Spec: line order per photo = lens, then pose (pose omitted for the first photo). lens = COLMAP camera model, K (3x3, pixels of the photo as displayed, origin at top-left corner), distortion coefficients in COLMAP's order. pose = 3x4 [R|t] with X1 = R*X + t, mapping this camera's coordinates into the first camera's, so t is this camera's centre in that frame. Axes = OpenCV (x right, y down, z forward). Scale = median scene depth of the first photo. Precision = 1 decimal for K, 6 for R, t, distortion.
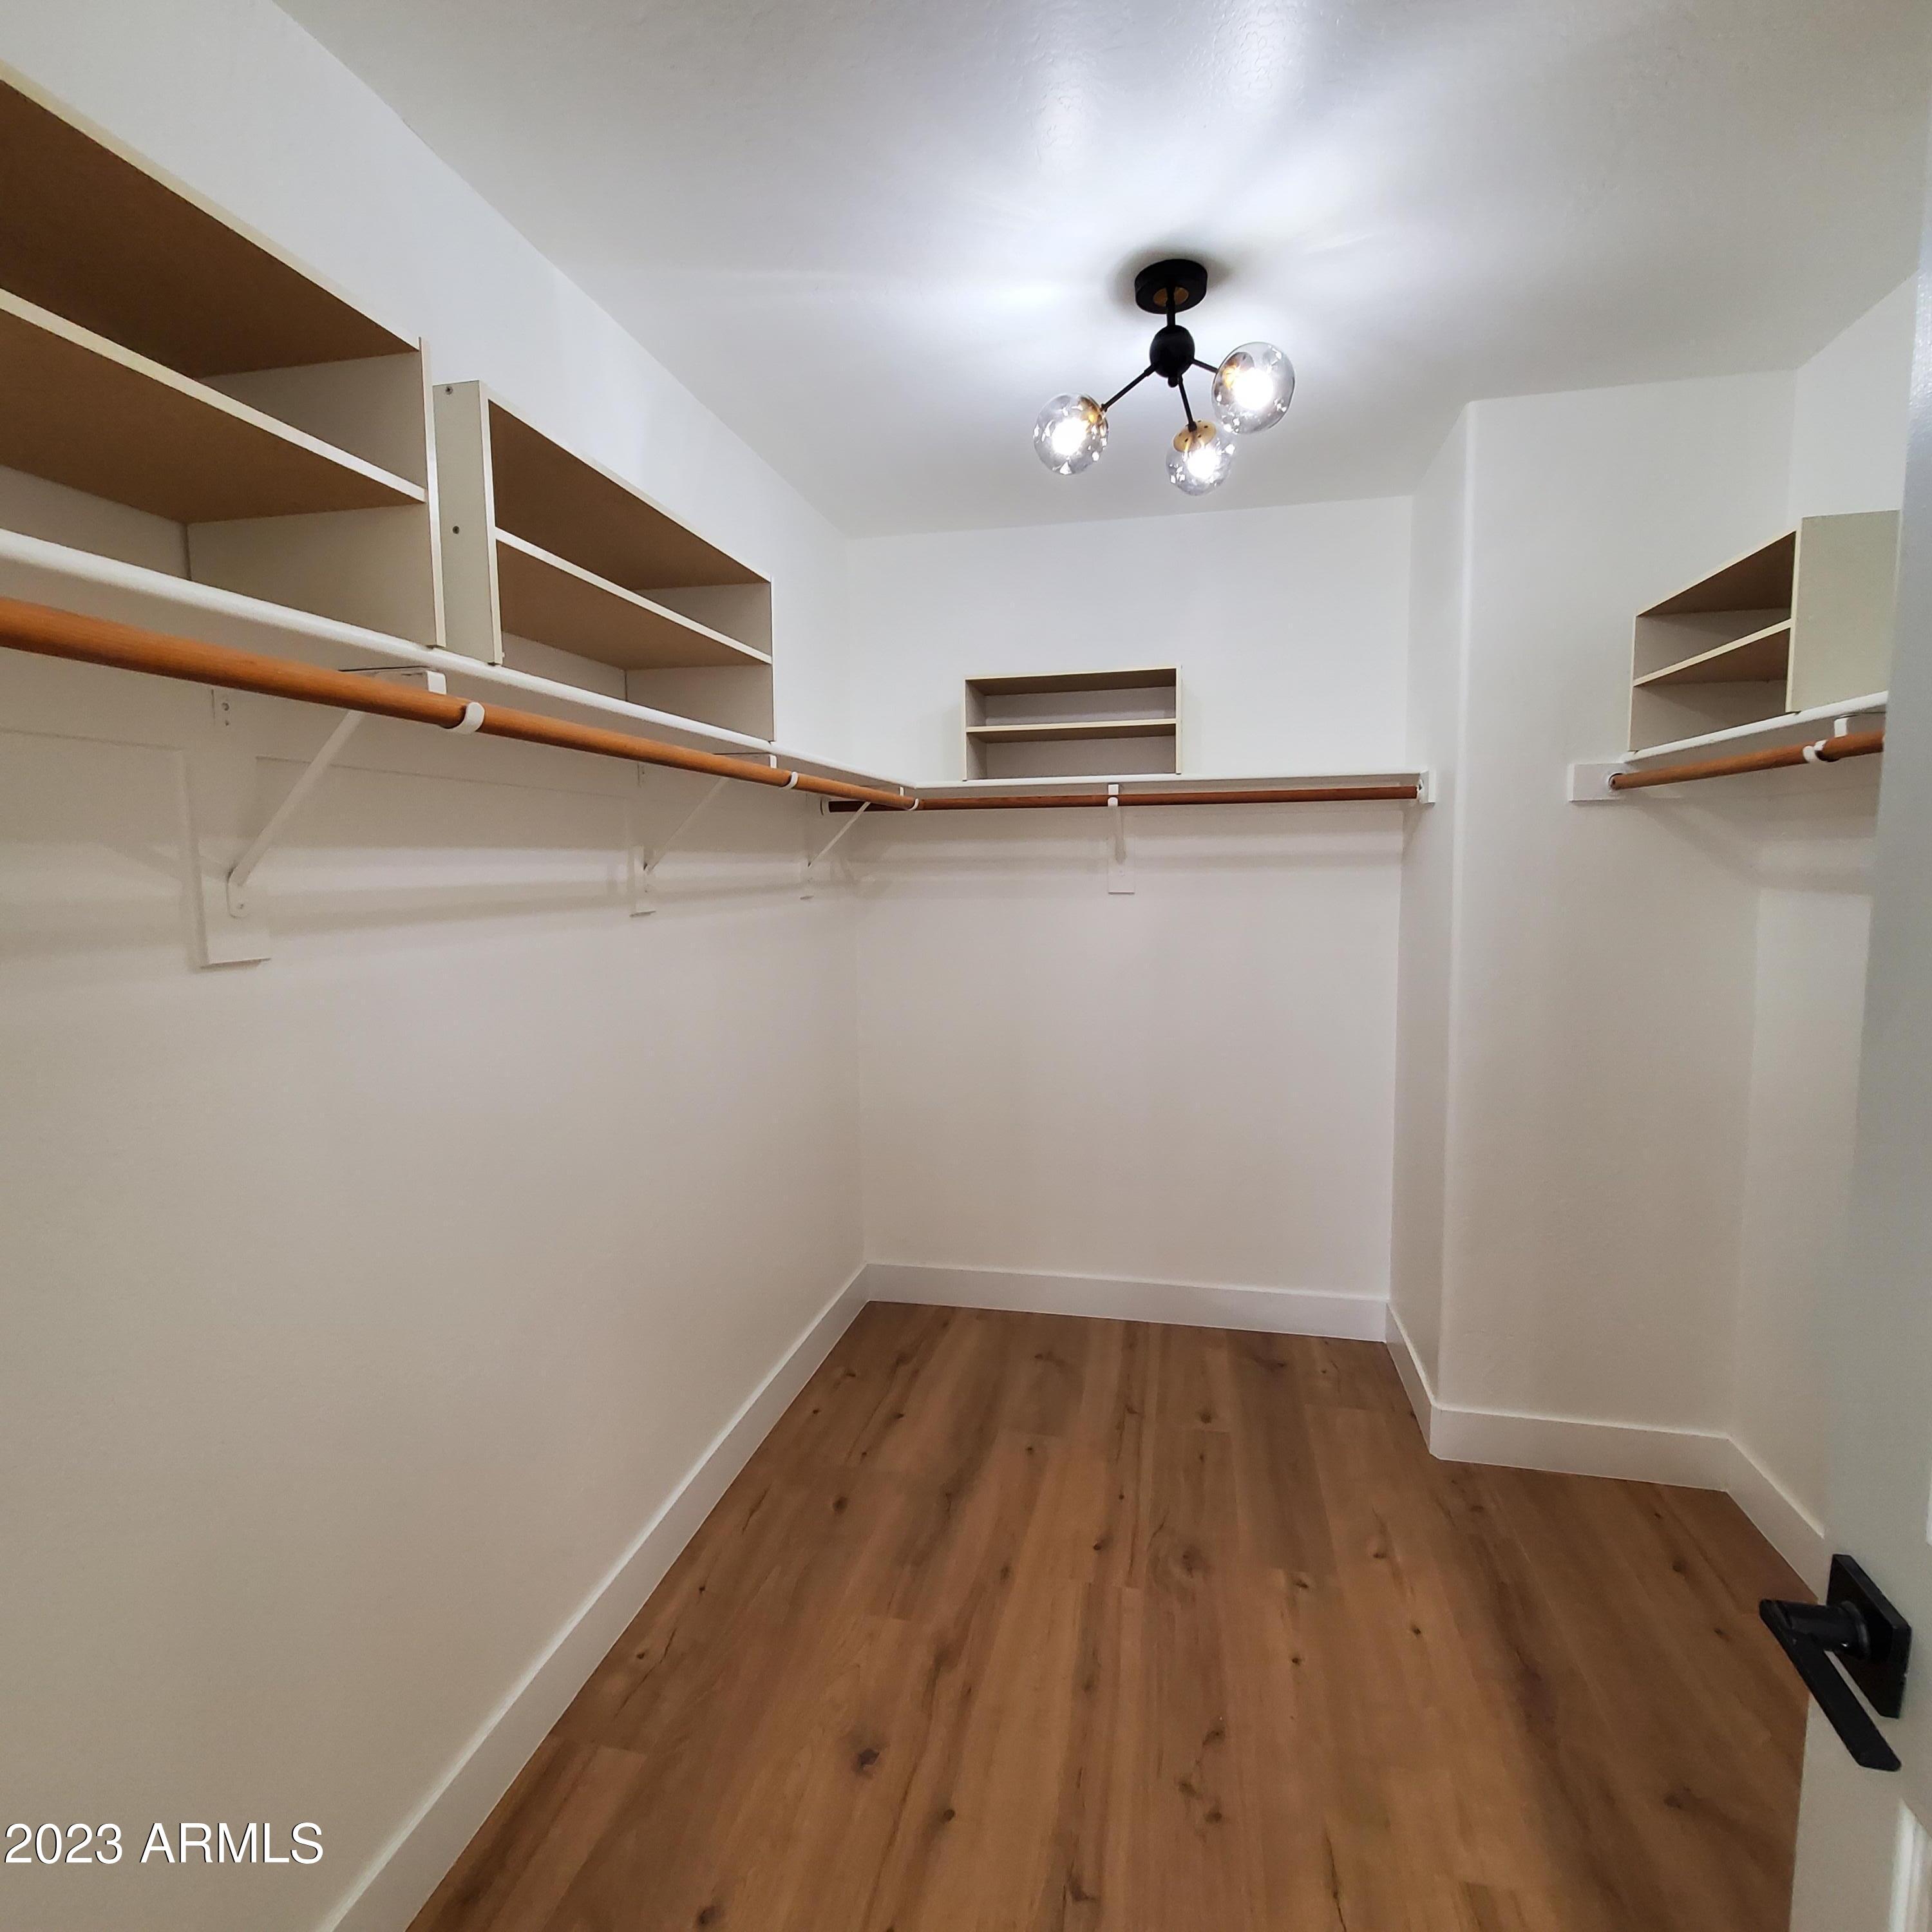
lens RADIAL K [[1023.8, 0, 966.0], [0, 1023.8, 966.0], [0, 0, 1]] dist [0.001045, -0.001486]
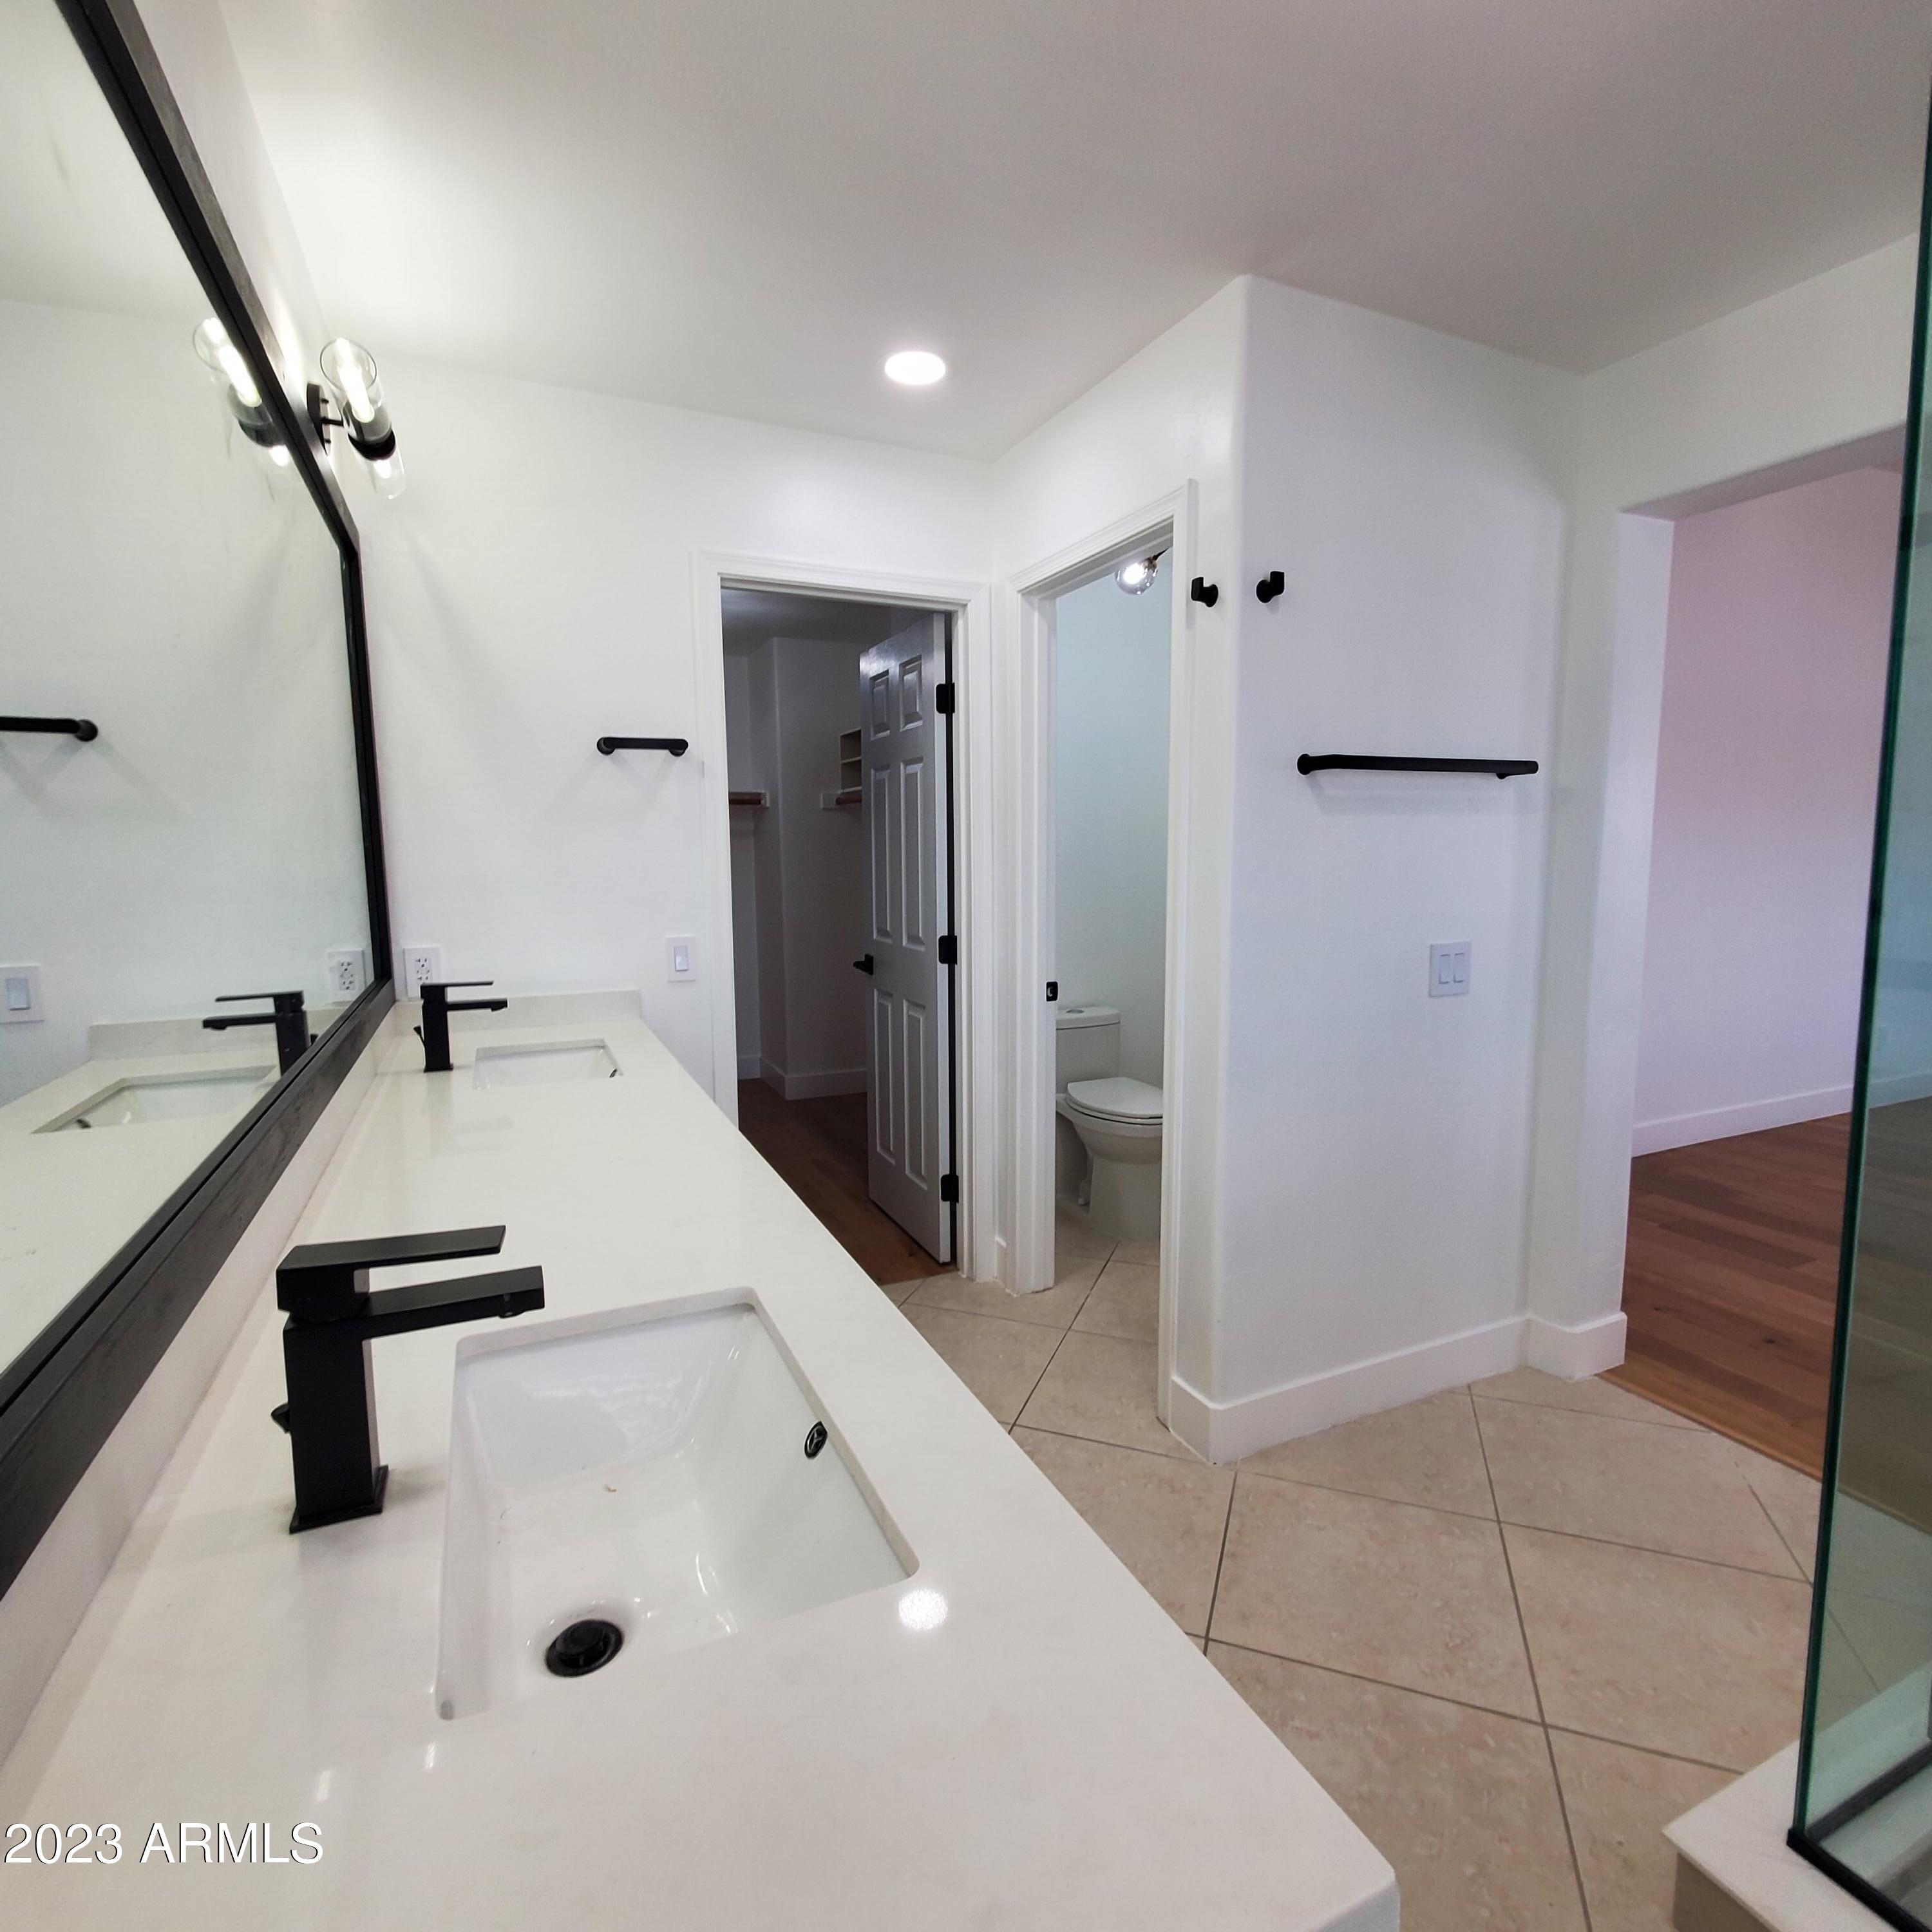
lens RADIAL K [[1023.8, 0, 966.0], [0, 1023.8, 966.0], [0, 0, 1]] dist [0.001045, -0.001486]
pose [[0.799504, -0.065100, 0.597122, -0.585495], [0.060414, 0.997784, 0.027893, 0.158019], [-0.597615, 0.013774, 0.801665, -1.095863]]
